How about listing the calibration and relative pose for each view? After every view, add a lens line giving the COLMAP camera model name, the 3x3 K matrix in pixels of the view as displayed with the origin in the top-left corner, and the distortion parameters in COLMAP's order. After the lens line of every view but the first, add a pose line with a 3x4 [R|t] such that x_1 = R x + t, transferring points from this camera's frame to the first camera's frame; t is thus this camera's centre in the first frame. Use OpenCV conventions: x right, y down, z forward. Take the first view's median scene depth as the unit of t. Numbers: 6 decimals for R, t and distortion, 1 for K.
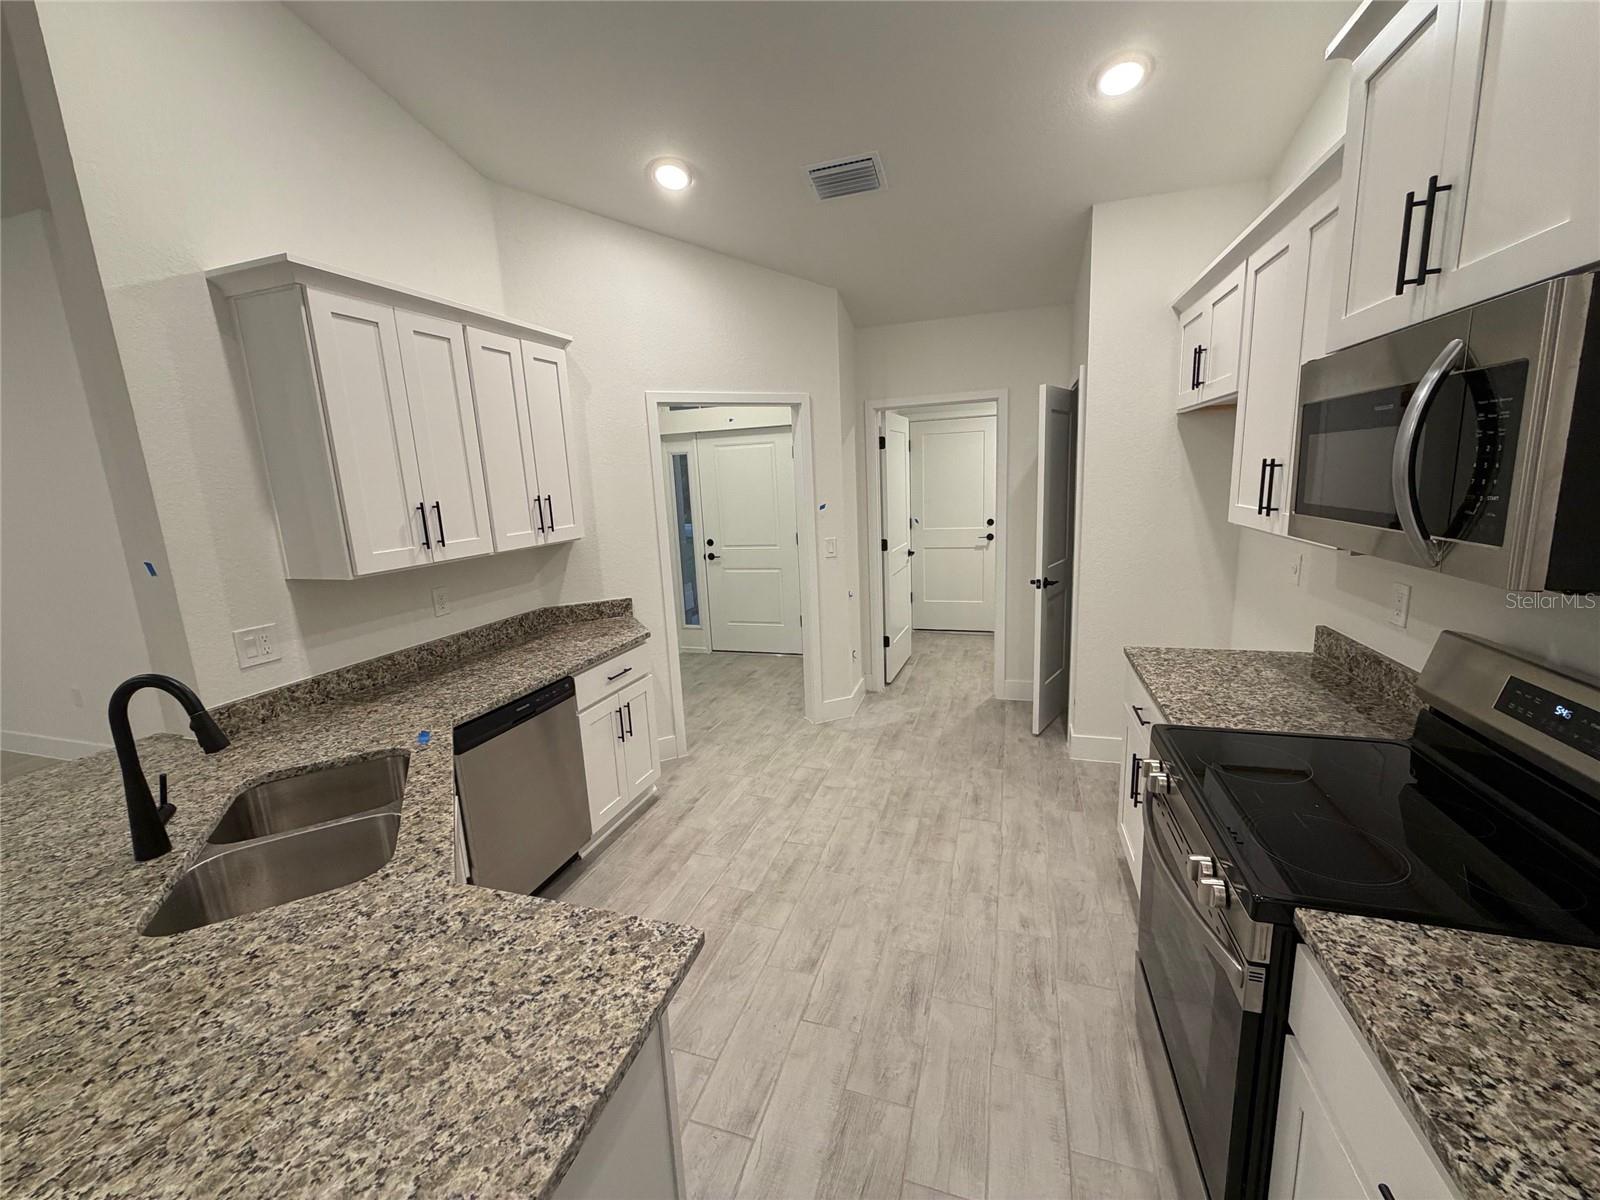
lens RADIAL K [[632.5, 0, 796.3], [0, 632.5, 596.1], [0, 0, 1]] dist [-0.000543, -0.000589]
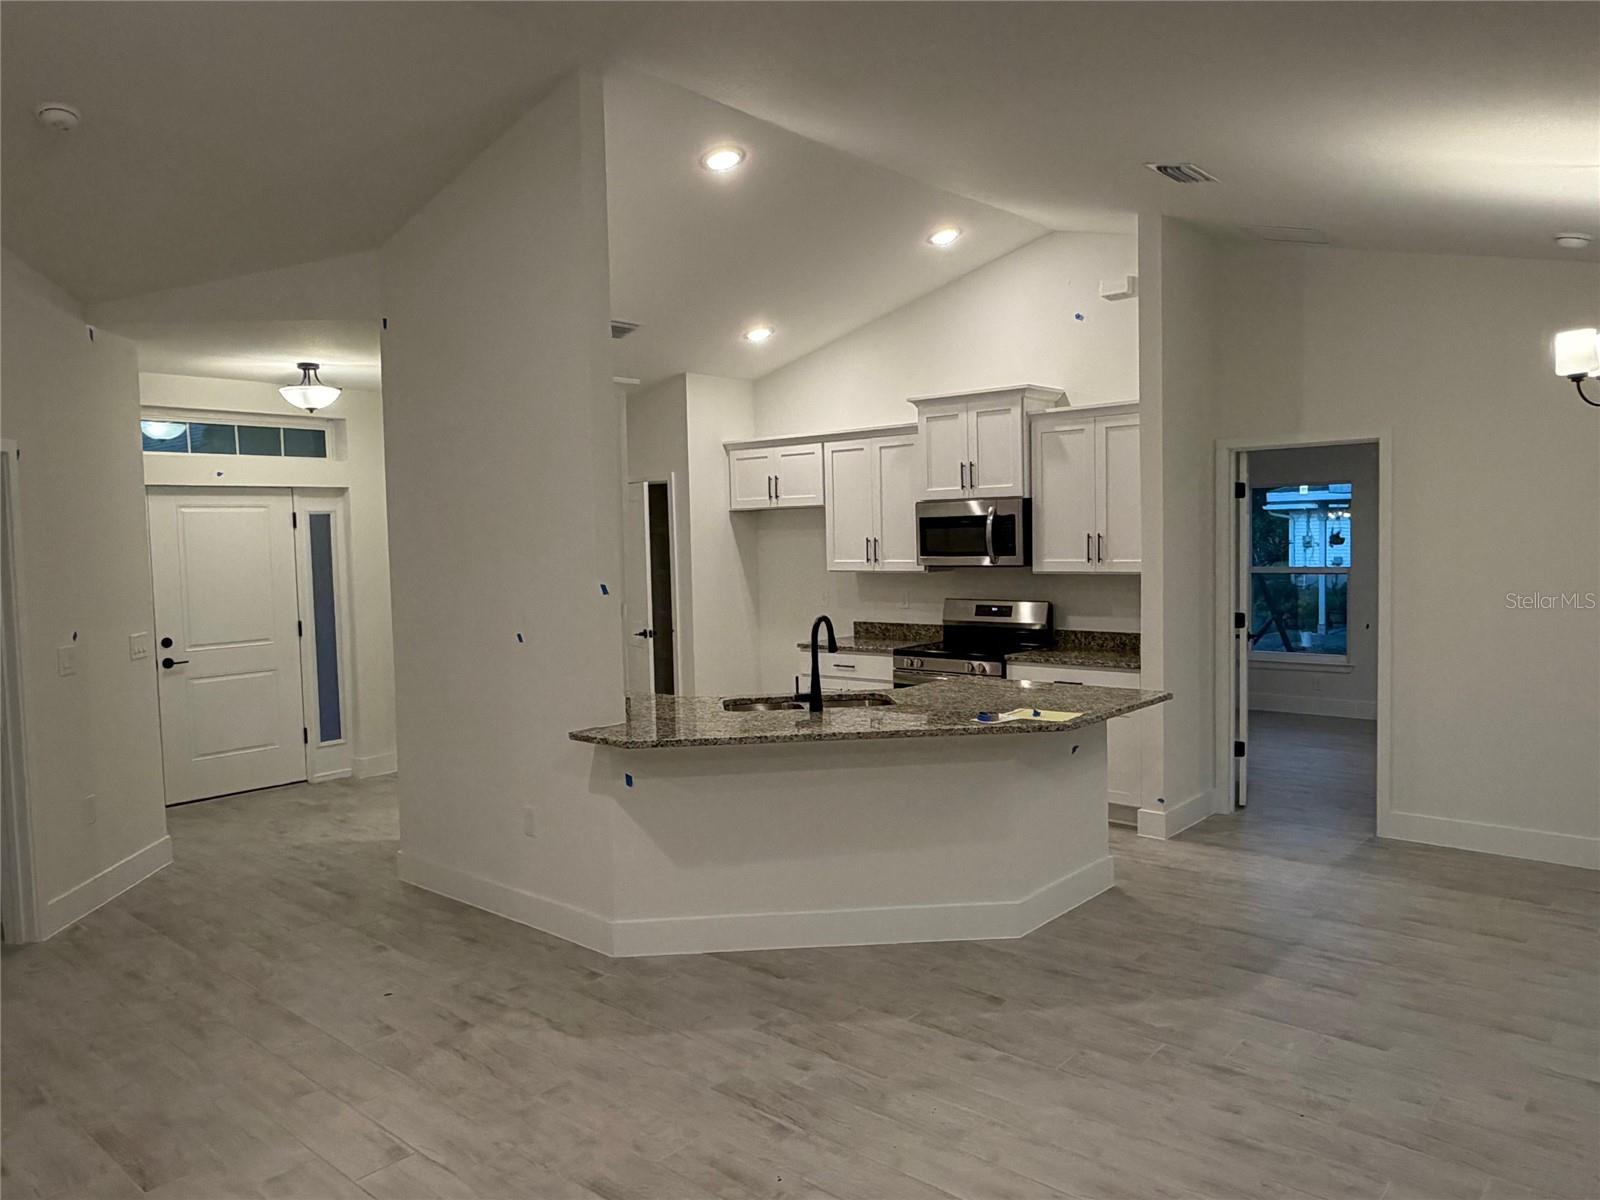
lens RADIAL K [[1127.5, 0, 793.2], [0, 1127.5, 600.9], [0, 0, 1]] dist [-0.010922, 0.001017]
pose [[0.394692, -0.016980, 0.918657, -2.875257], [0.175723, 0.982769, -0.057333, 0.172803], [-0.901854, 0.184058, 0.390874, -0.259655]]
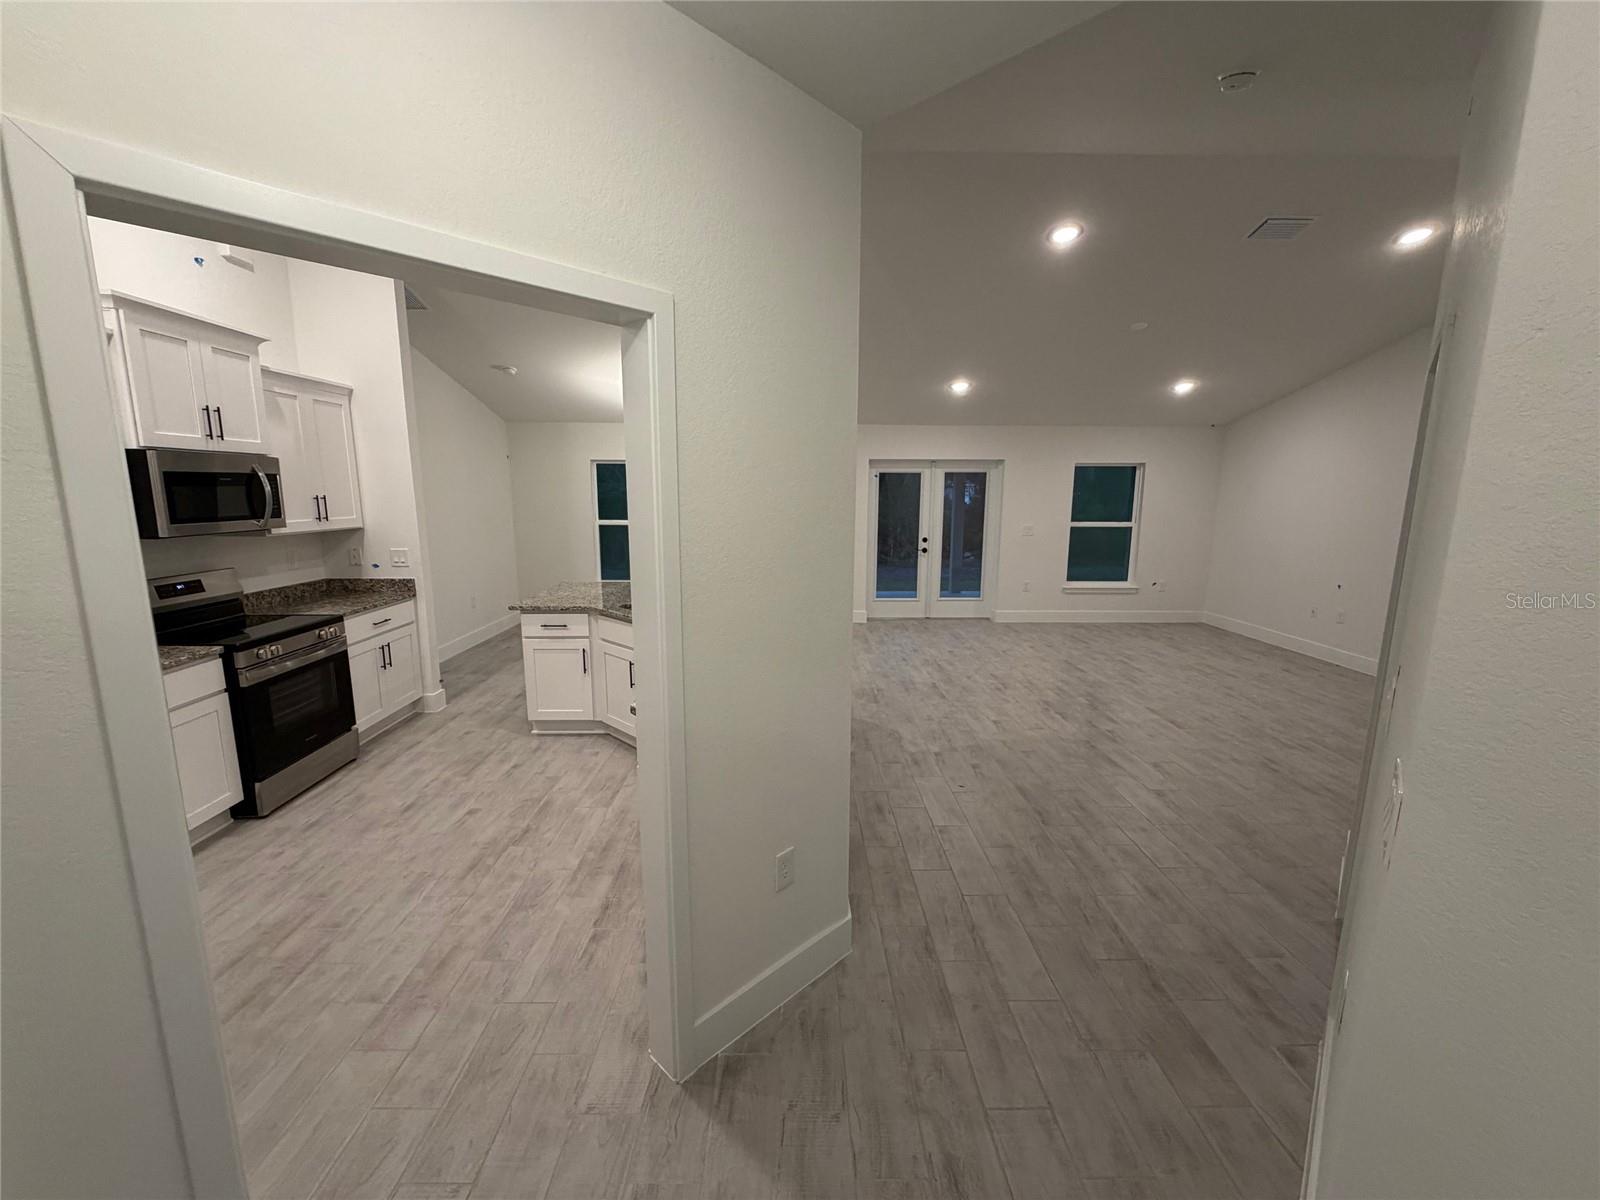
lens RADIAL K [[632.5, 0, 798.8], [0, 632.5, 598.6], [0, 0, 1]] dist [-0.000543, -0.000589]
pose [[-0.942291, 0.099045, -0.319810, -0.307295], [-0.022718, 0.934121, 0.356233, -0.501861], [0.334025, 0.342940, -0.877963, 2.612863]]
